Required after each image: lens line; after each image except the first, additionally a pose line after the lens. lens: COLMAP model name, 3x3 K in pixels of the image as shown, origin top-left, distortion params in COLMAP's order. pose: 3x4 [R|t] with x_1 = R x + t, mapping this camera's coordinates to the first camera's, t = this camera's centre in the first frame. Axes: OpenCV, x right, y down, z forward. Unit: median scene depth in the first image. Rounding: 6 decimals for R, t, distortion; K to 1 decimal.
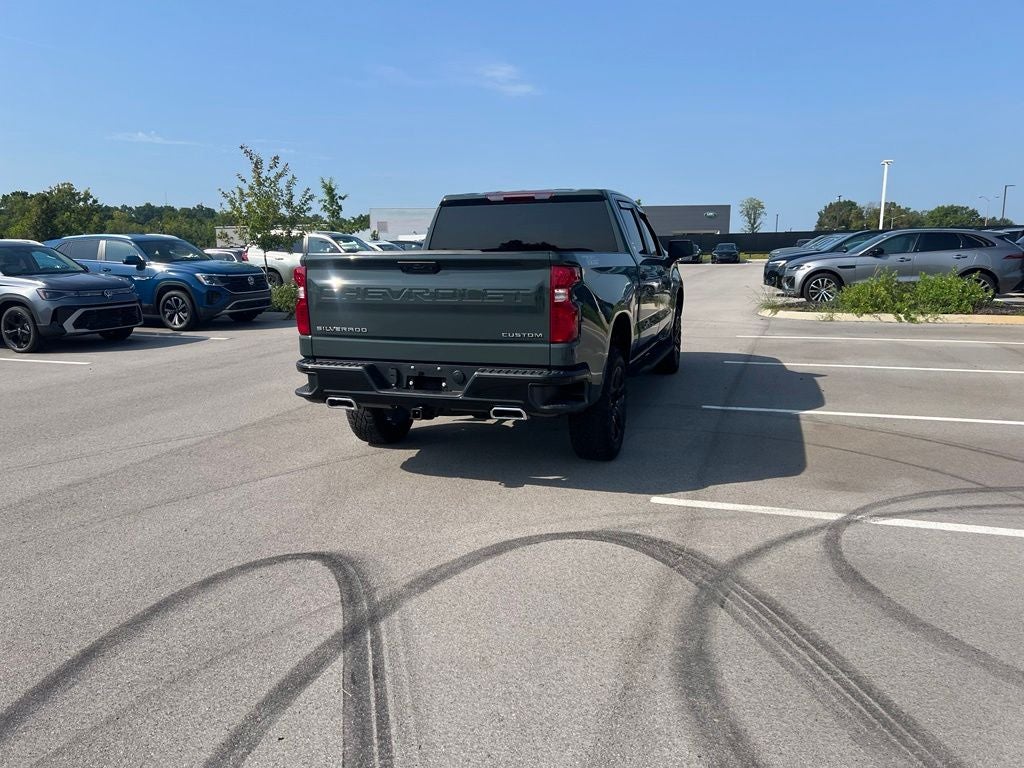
lens RADIAL K [[766.1, 0, 505.1], [0, 766.1, 389.2], [0, 0, 1]] dist [0.056017, -0.065491]
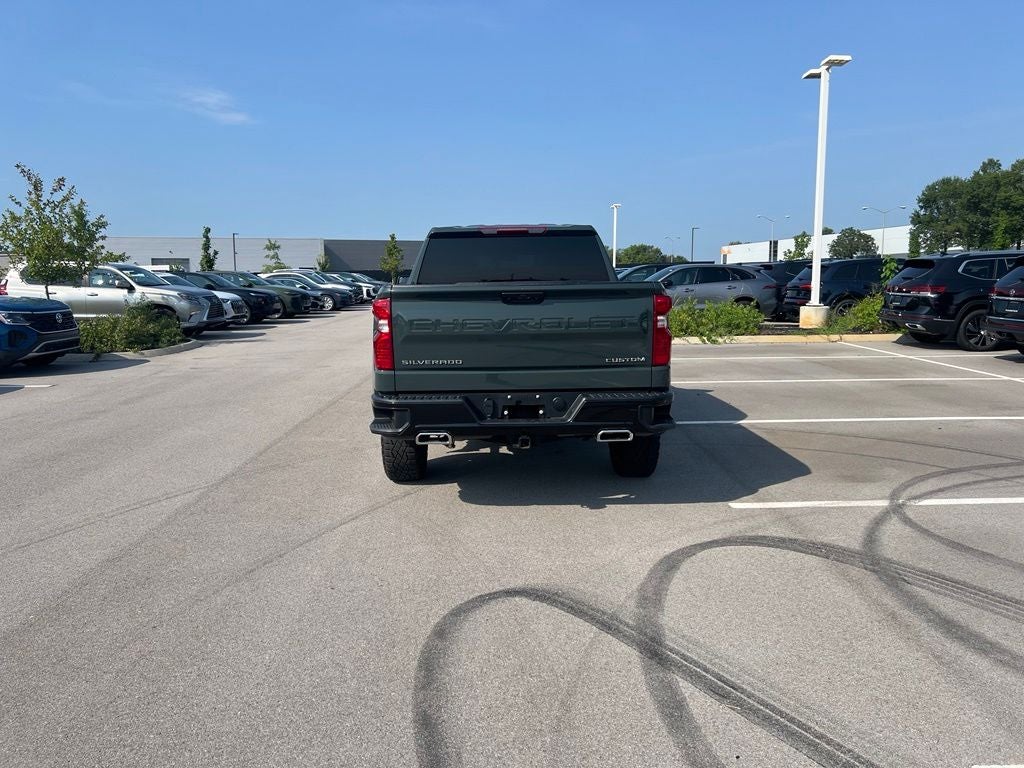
lens RADIAL K [[766.1, 0, 504.7], [0, 766.1, 378.8], [0, 0, 1]] dist [0.056017, -0.065491]
pose [[0.941347, -0.045677, 0.334334, -0.397965], [0.063914, 0.996996, -0.043743, -0.007788], [-0.331332, 0.062546, 0.941439, 0.051164]]
